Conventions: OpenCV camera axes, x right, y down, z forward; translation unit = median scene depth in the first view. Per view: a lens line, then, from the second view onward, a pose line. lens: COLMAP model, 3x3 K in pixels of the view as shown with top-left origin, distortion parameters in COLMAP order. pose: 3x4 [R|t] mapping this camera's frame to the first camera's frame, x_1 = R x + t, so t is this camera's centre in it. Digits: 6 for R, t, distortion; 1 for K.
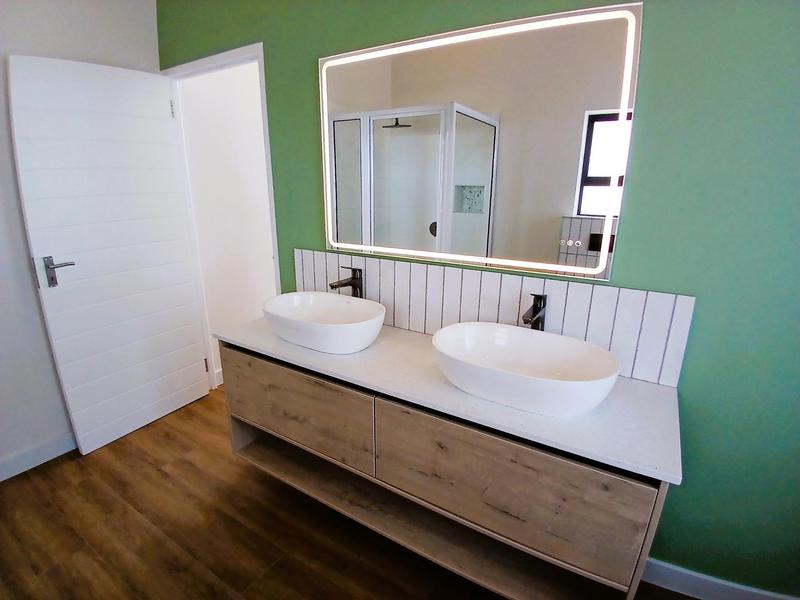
lens RADIAL K [[397.0, 0, 401.7], [0, 397.0, 304.4], [0, 0, 1]] dist [0.001400, -0.044243]
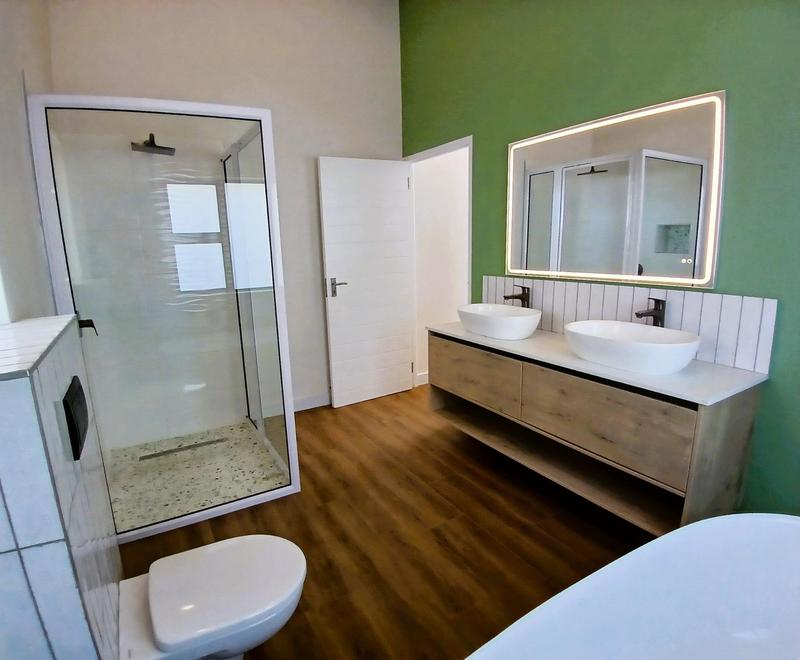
lens RADIAL K [[439.5, 0, 376.8], [0, 439.5, 330.8], [0, 0, 1]] dist [0.001757, -0.051131]
pose [[0.865965, 0.059630, -0.496536, 0.203248], [-0.098948, 0.993668, -0.053235, 0.192094], [0.490218, 0.095231, 0.866382, -0.553309]]
